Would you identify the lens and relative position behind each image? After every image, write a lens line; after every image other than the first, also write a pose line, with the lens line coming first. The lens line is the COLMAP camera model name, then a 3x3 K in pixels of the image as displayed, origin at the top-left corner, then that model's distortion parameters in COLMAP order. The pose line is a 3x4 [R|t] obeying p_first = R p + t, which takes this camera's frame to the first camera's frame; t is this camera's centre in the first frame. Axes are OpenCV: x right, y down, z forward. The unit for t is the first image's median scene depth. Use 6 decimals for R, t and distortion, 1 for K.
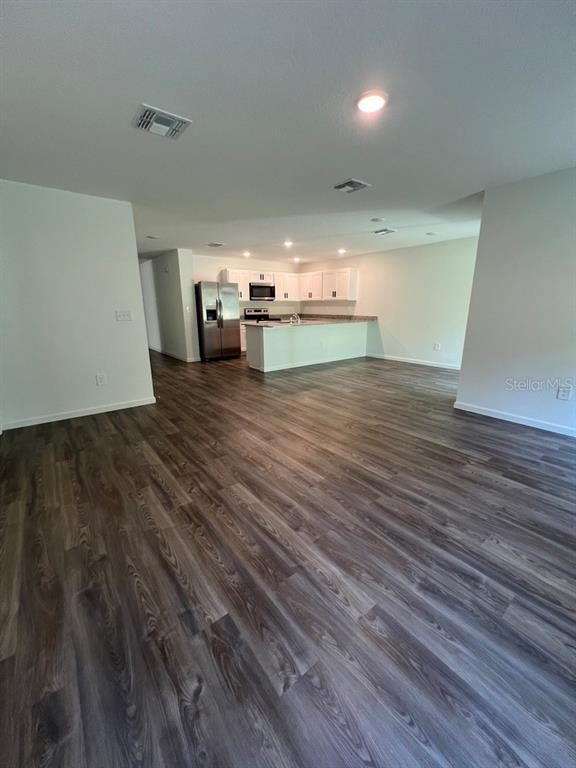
lens RADIAL K [[304.8, 0, 282.2], [0, 304.8, 385.6], [0, 0, 1]] dist [0.000896, -0.000114]
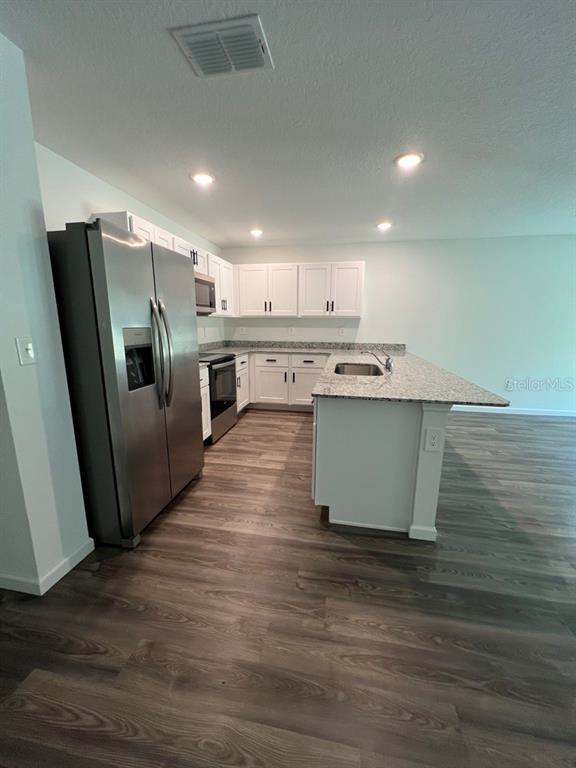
lens RADIAL K [[304.8, 0, 290.9], [0, 304.8, 385.5], [0, 0, 1]] dist [0.000896, -0.000114]
pose [[0.753210, -0.127945, 0.645216, -0.250640], [0.158334, 0.987325, 0.010949, -0.166779], [-0.638439, 0.093913, 0.763921, 0.606206]]
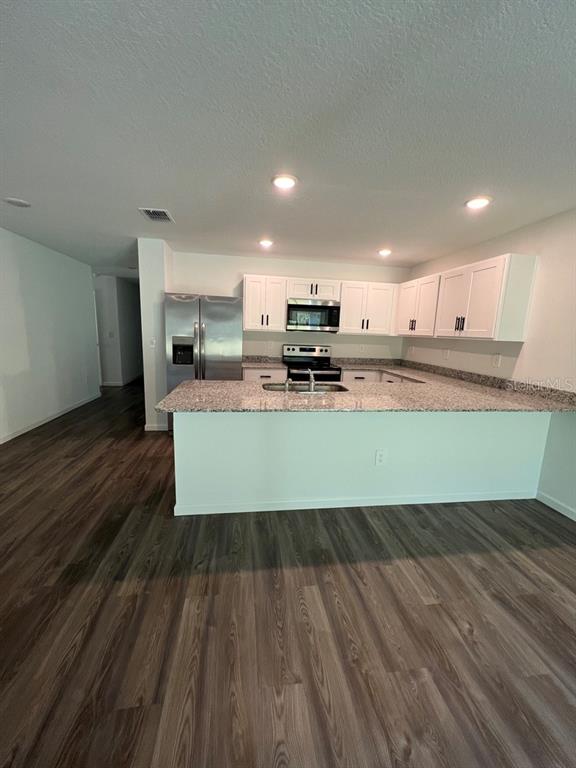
lens RADIAL K [[304.8, 0, 282.7], [0, 304.8, 386.3], [0, 0, 1]] dist [0.000896, -0.000114]
pose [[0.867053, 0.125765, -0.482081, 0.165766], [-0.165199, 0.985447, -0.040037, -0.153684], [0.470031, 0.114354, 0.875211, 0.512732]]
